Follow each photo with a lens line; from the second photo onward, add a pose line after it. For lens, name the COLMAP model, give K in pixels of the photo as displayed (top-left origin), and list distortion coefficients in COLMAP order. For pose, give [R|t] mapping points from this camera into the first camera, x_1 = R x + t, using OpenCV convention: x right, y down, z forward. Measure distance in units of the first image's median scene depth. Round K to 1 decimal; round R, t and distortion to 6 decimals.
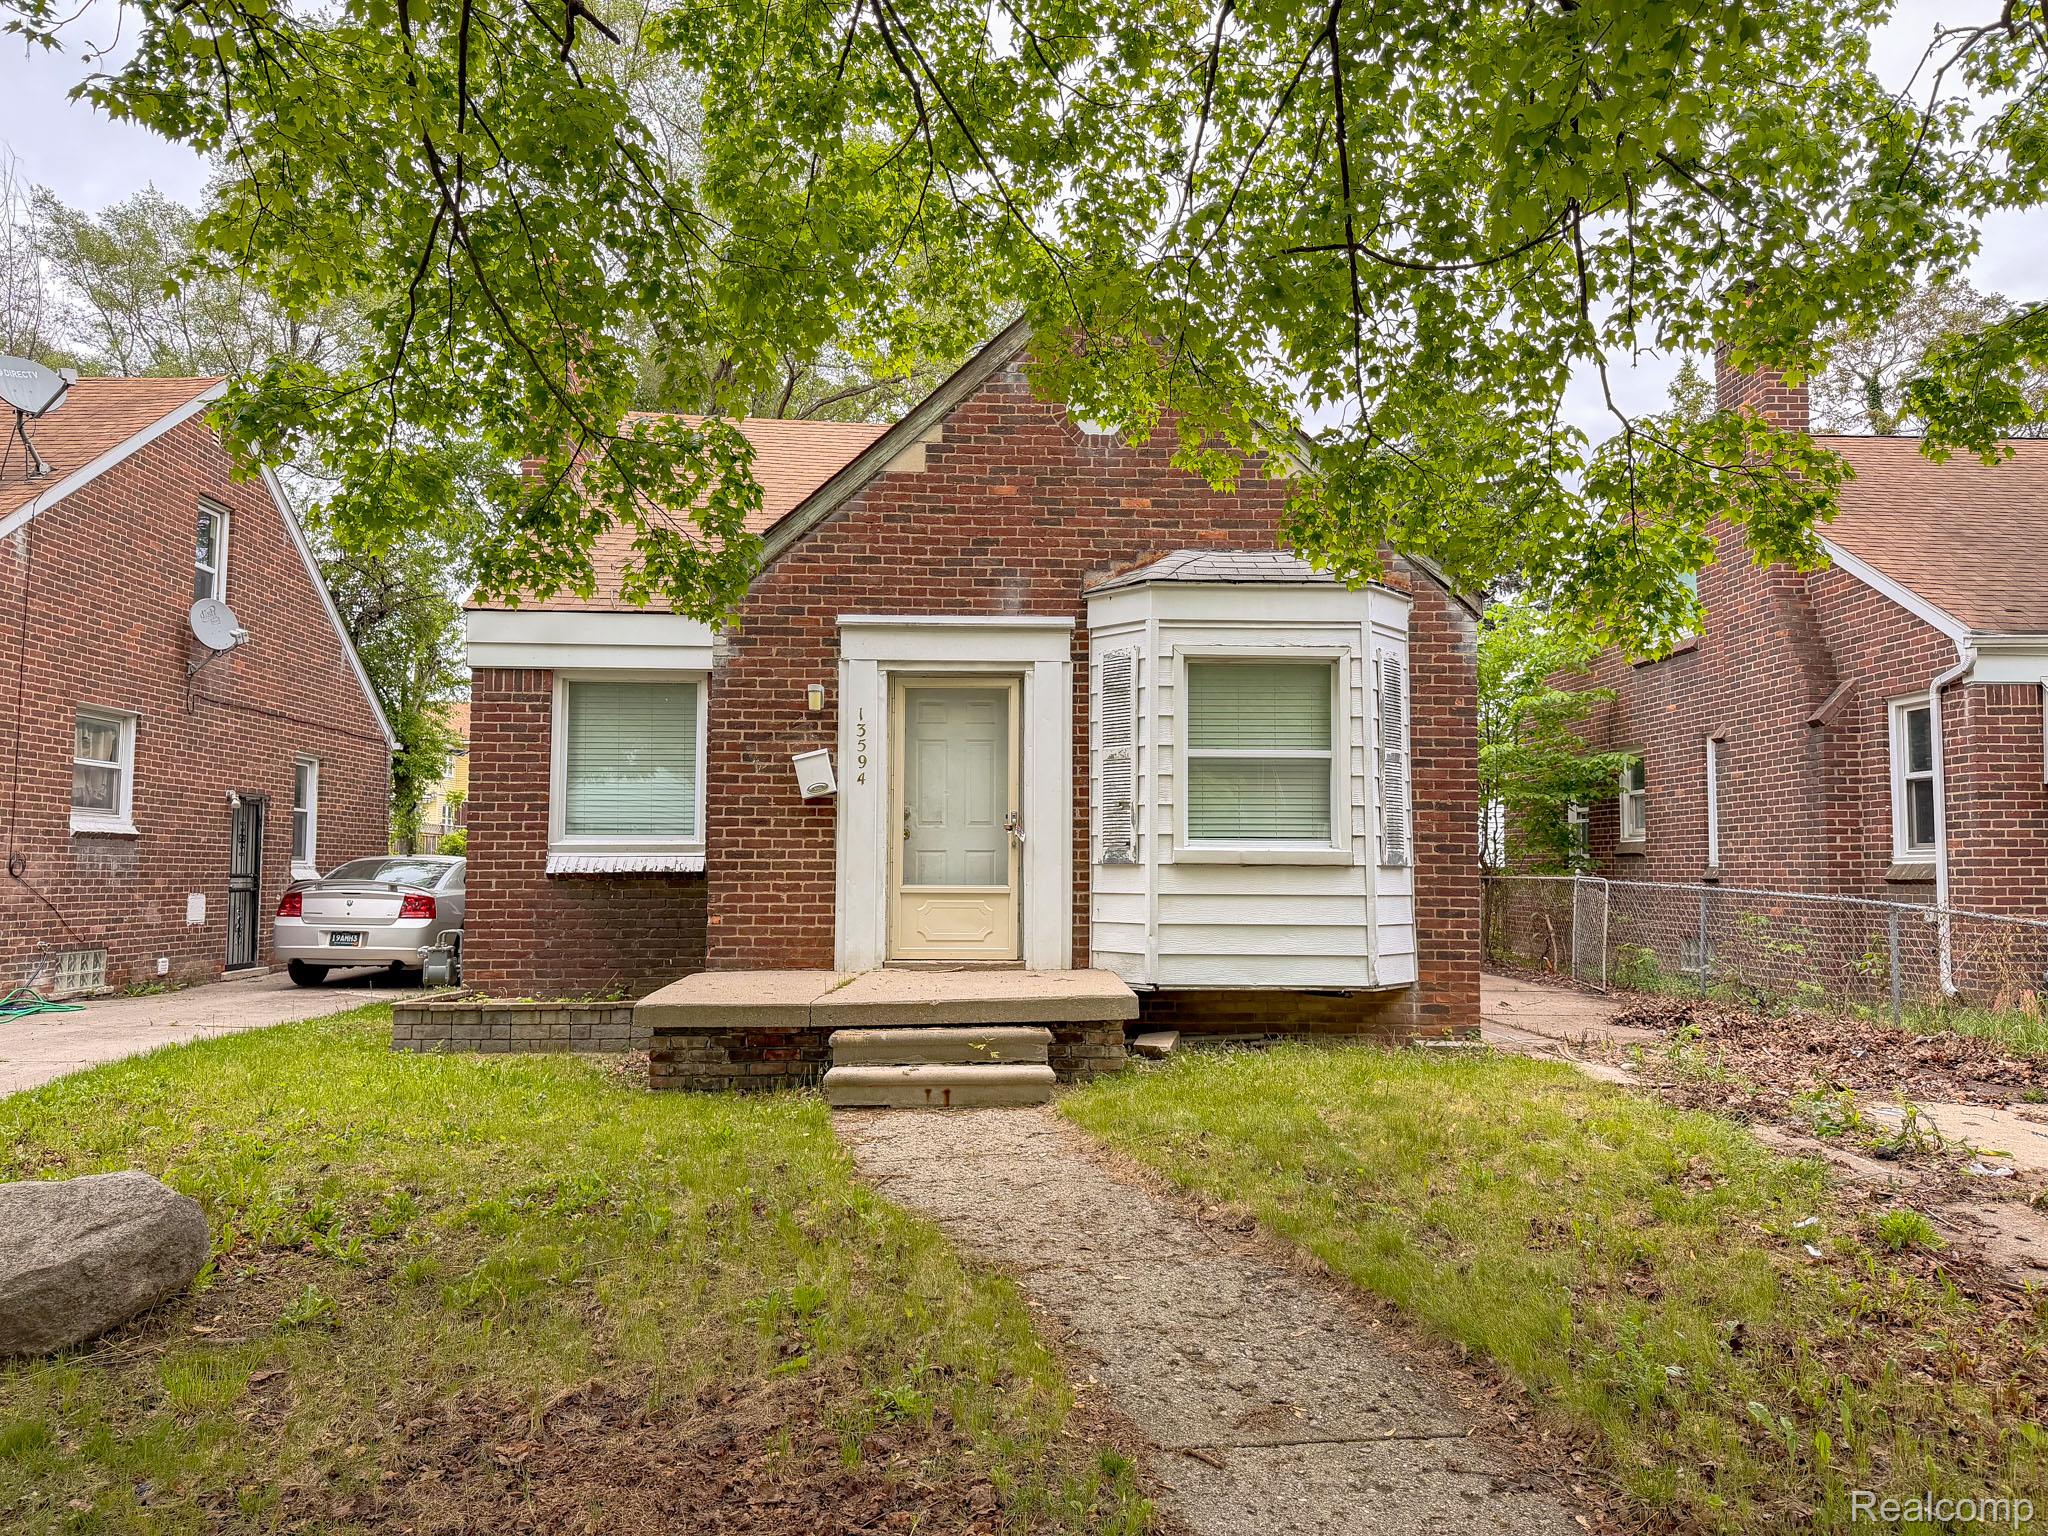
lens RADIAL K [[1446.9, 0, 1016.6], [0, 1446.9, 772.0], [0, 0, 1]] dist [0.103696, -0.005970]
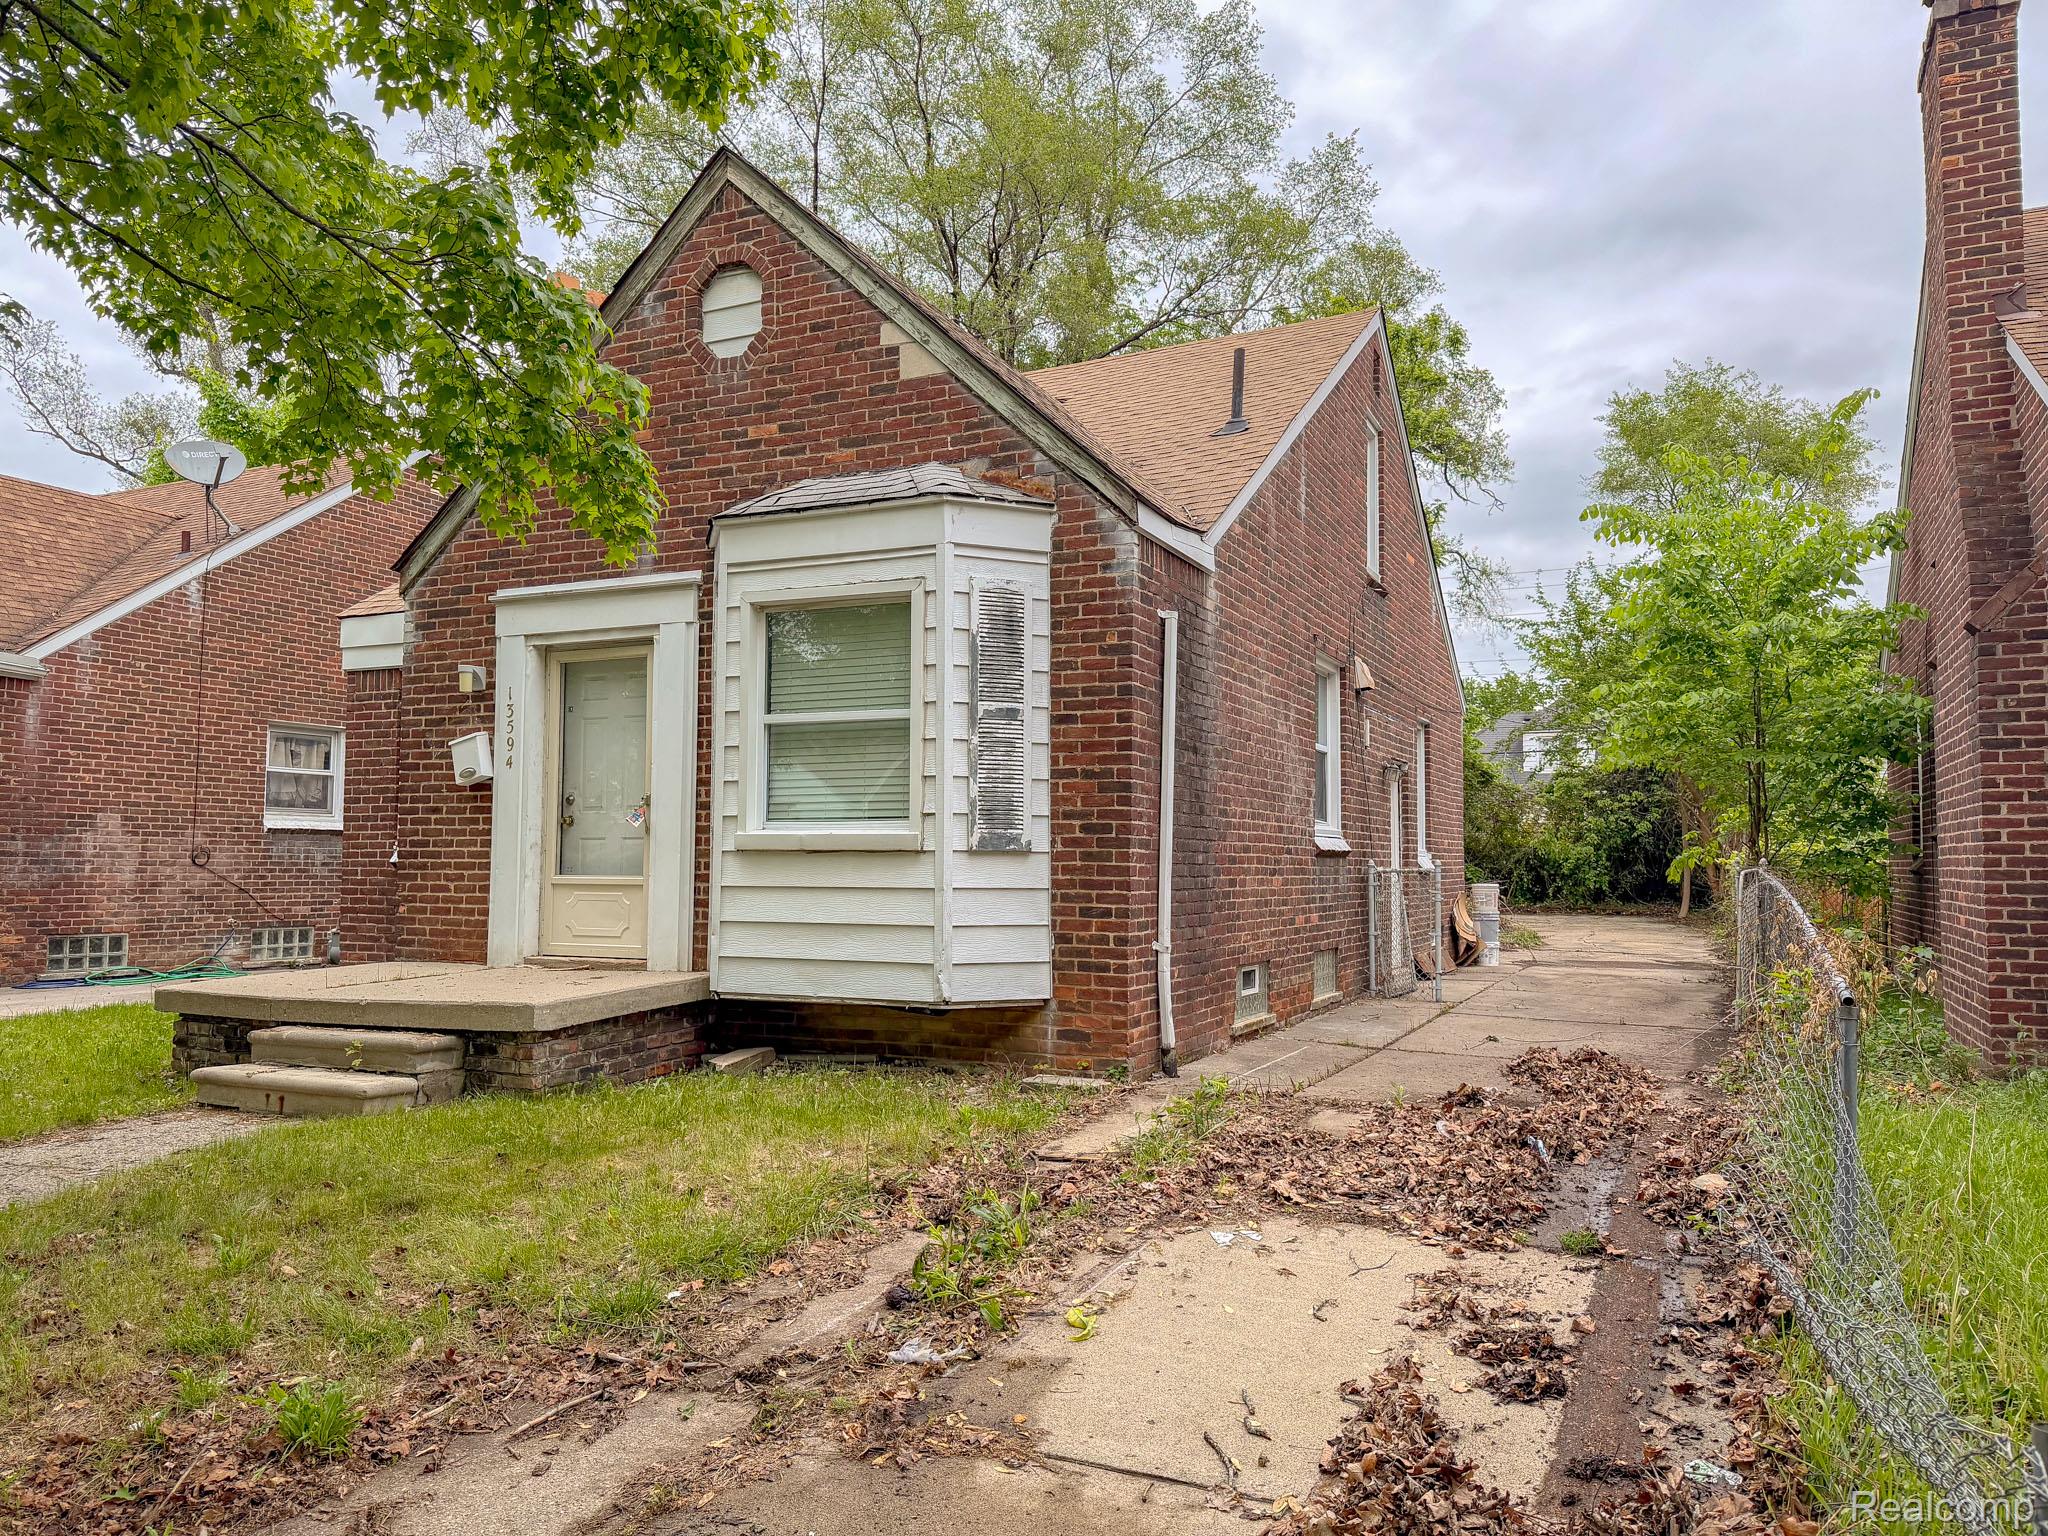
lens RADIAL K [[1446.9, 0, 1026.8], [0, 1446.9, 774.0], [0, 0, 1]] dist [0.103696, -0.005970]
pose [[0.884832, -0.028816, -0.465019, 0.623054], [0.030596, 0.999525, -0.003720, 0.025678], [0.464905, -0.010936, 0.885293, 0.308997]]
